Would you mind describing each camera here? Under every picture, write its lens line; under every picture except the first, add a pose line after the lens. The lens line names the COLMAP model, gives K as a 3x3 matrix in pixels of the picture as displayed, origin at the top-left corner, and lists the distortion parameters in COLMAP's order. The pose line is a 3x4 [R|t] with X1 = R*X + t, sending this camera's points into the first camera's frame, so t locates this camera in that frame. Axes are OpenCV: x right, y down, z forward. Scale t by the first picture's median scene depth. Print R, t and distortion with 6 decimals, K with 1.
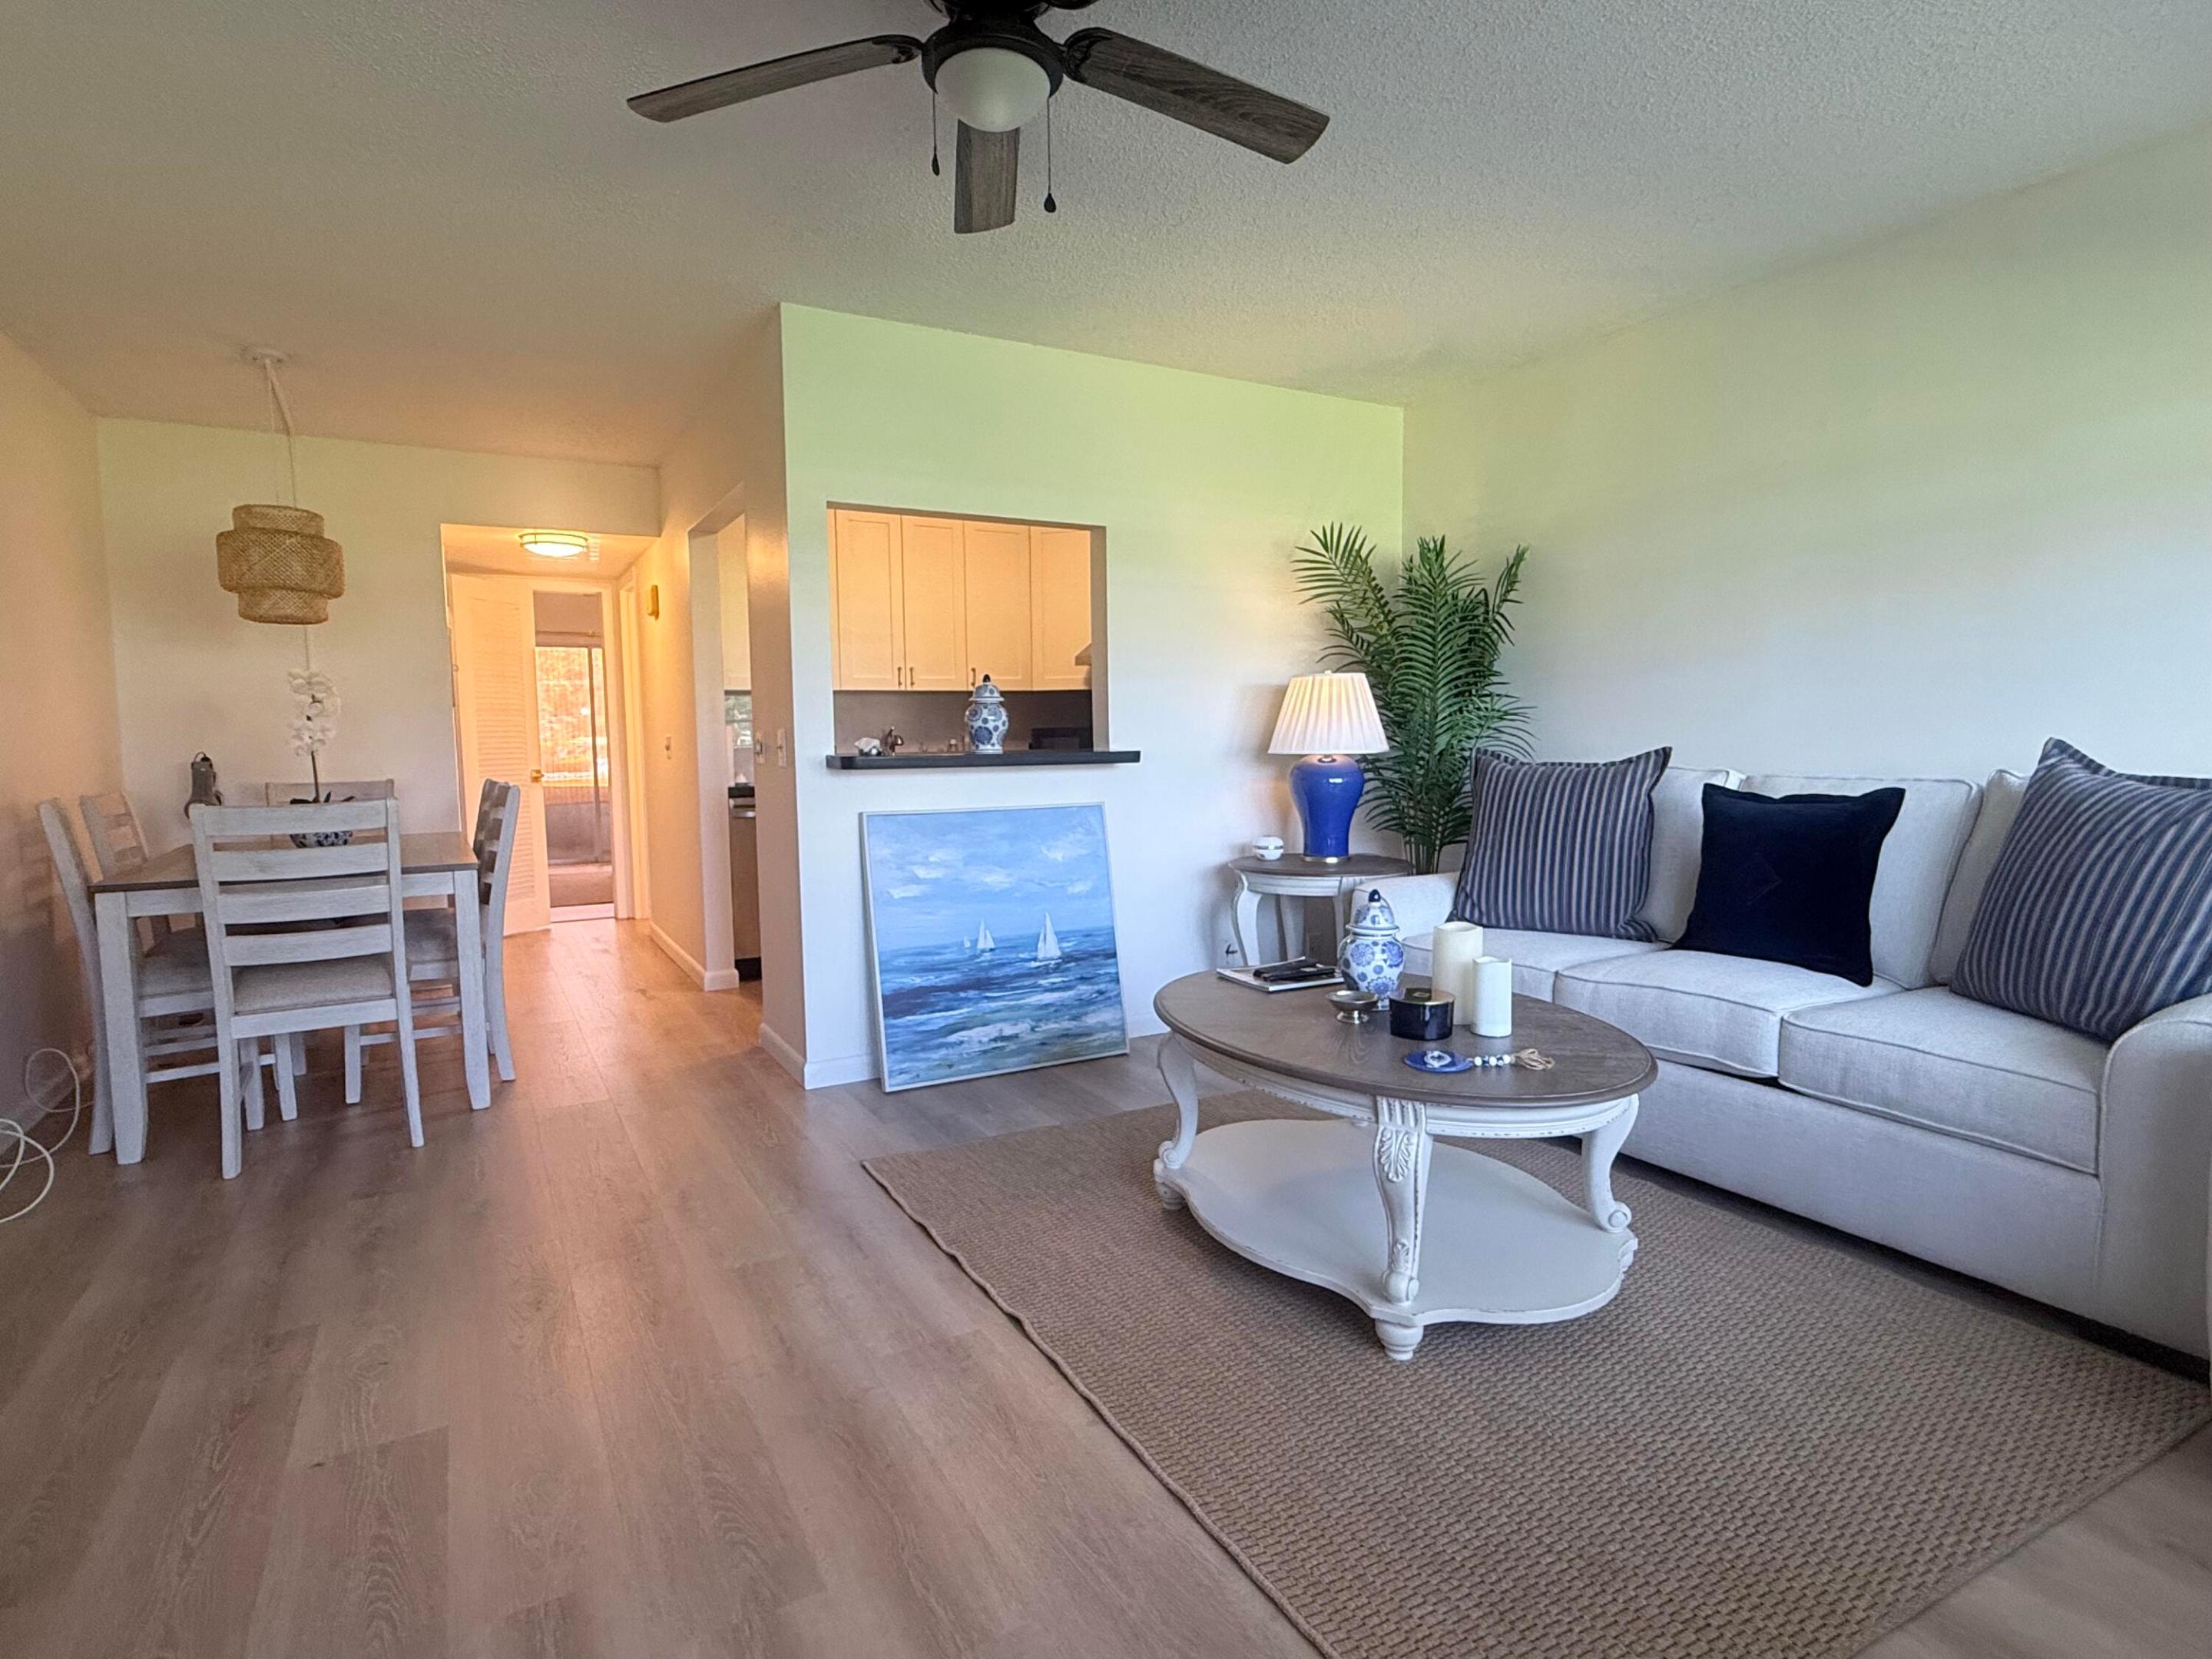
lens RADIAL K [[1172.4, 0, 1106.0], [0, 1172.4, 829.5], [0, 0, 1]] dist [0.001125, 0.000102]
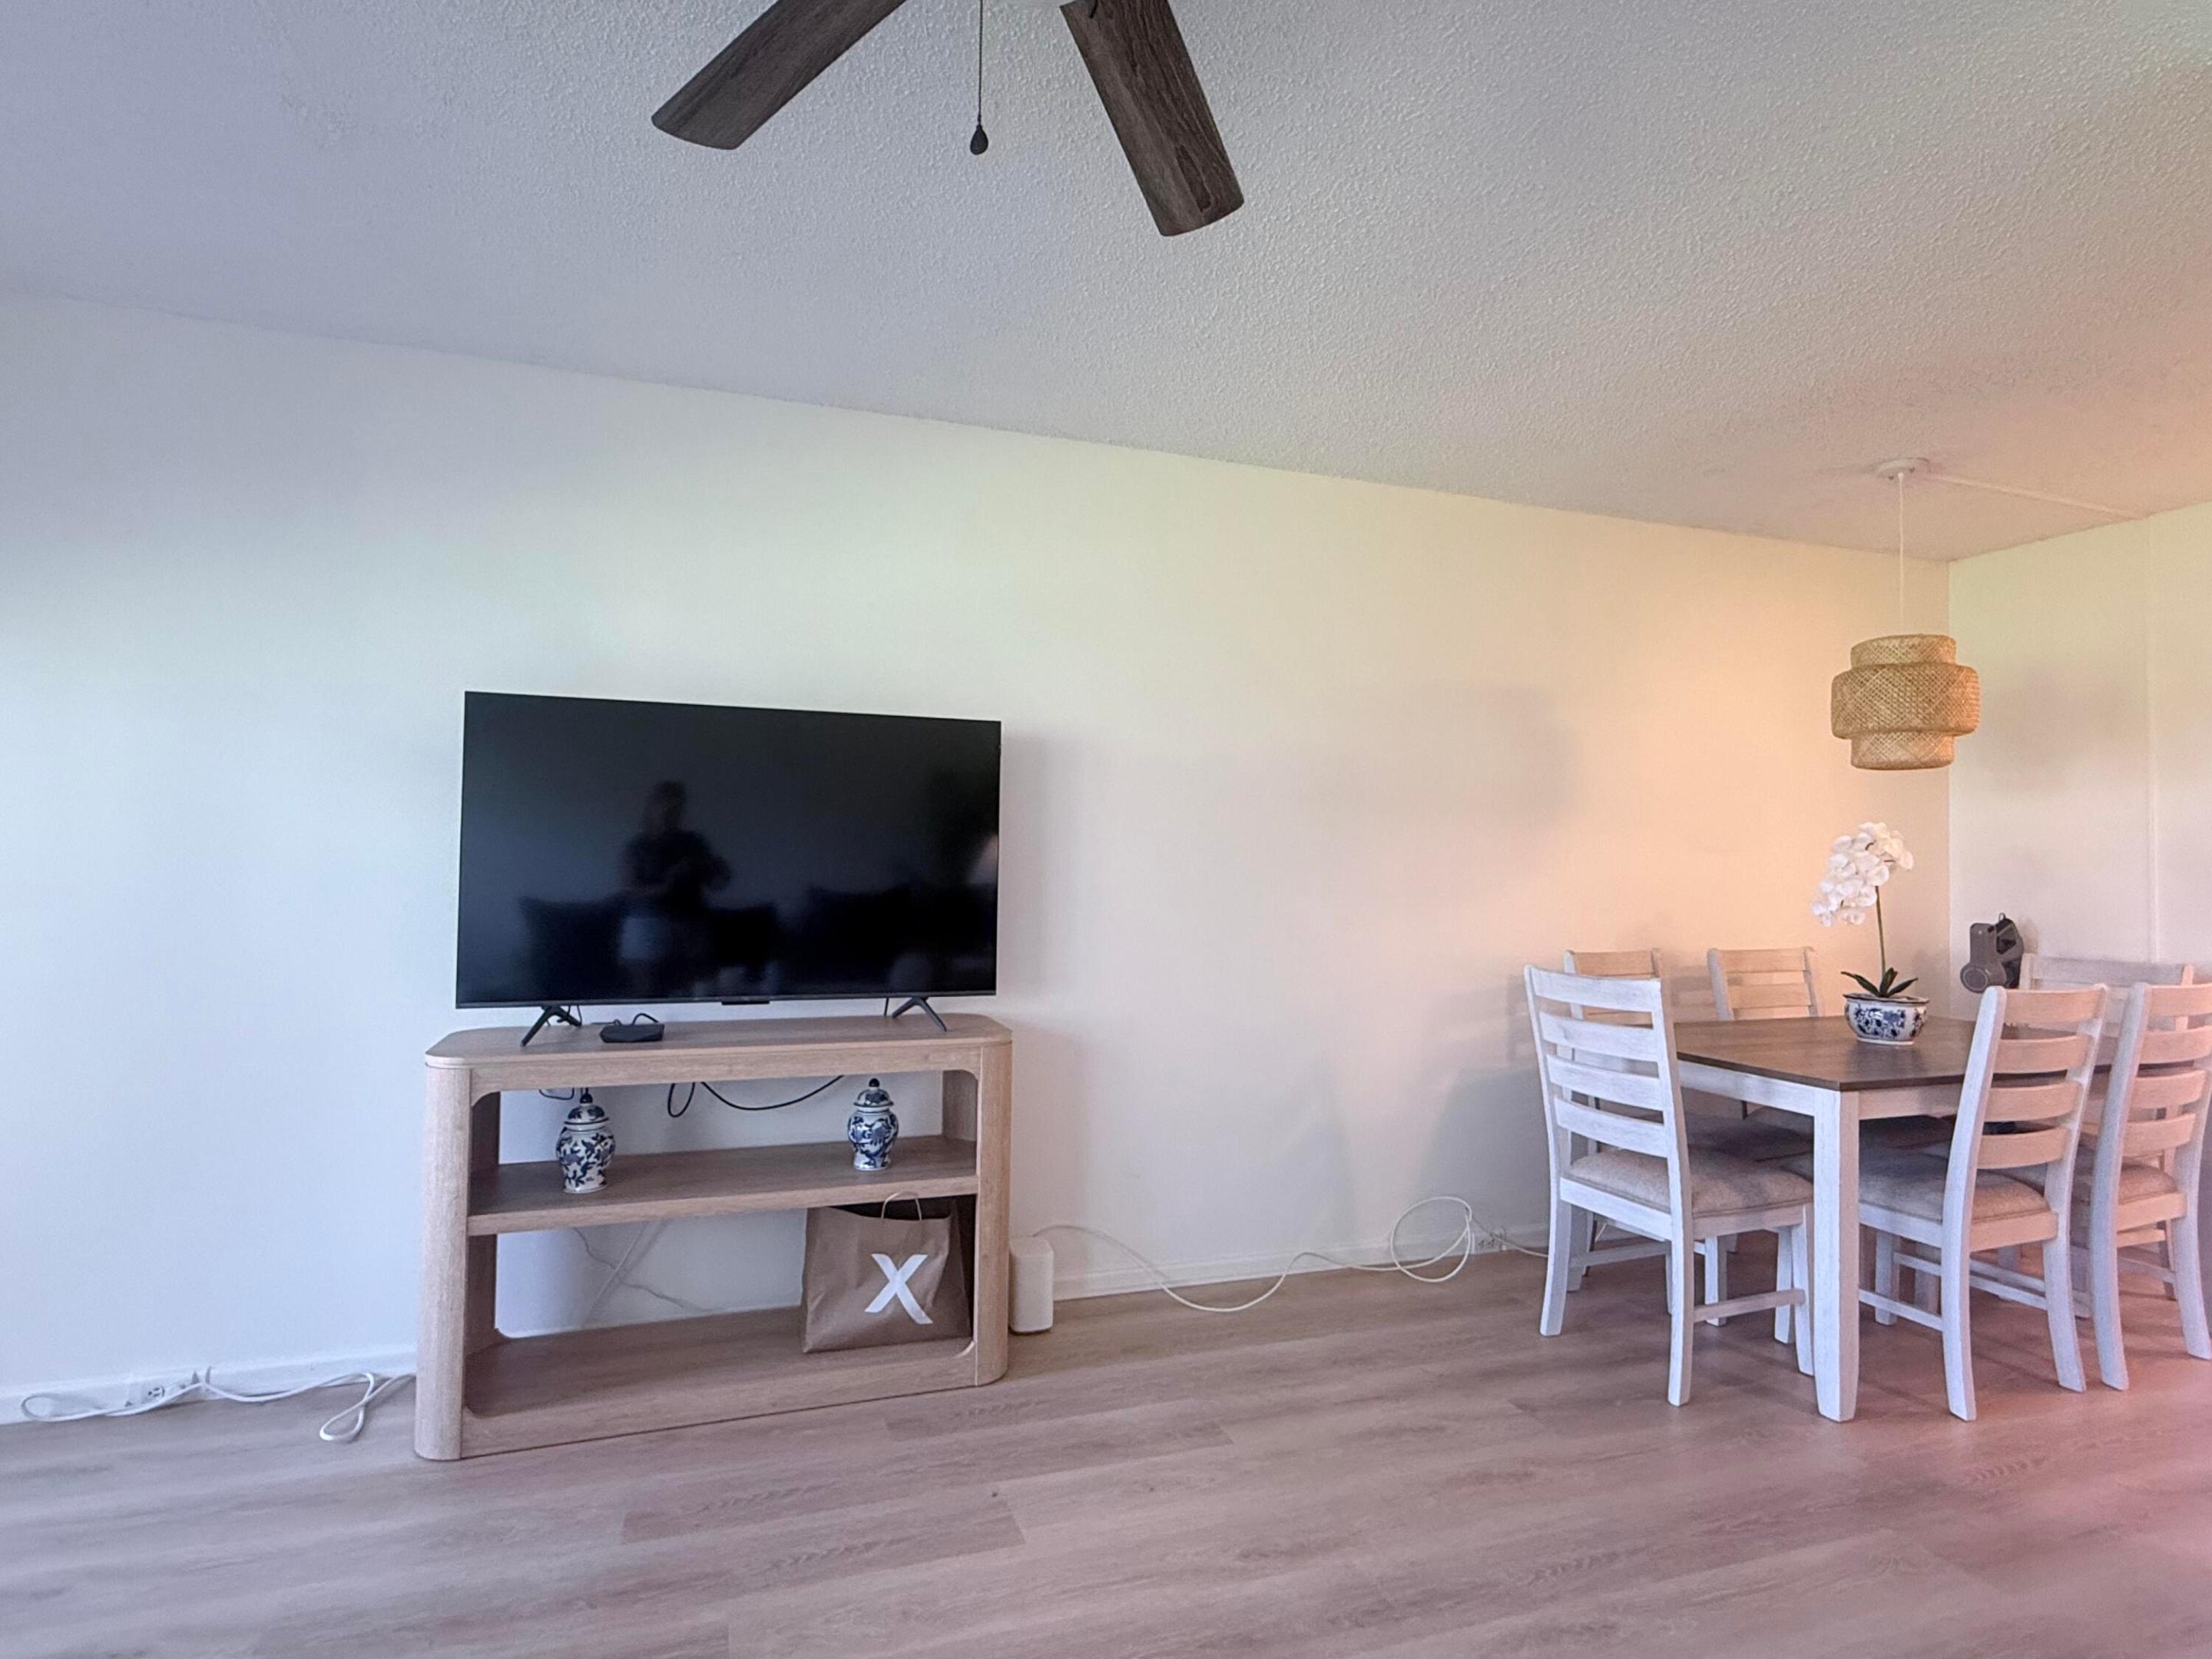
lens RADIAL K [[1172.4, 0, 1106.0], [0, 1172.4, 829.5], [0, 0, 1]] dist [0.001125, 0.000102]
pose [[-0.173371, -0.014227, -0.984754, 0.233083], [-0.095960, 0.995382, 0.002514, -0.074116], [0.980171, 0.094932, -0.173935, 0.551052]]
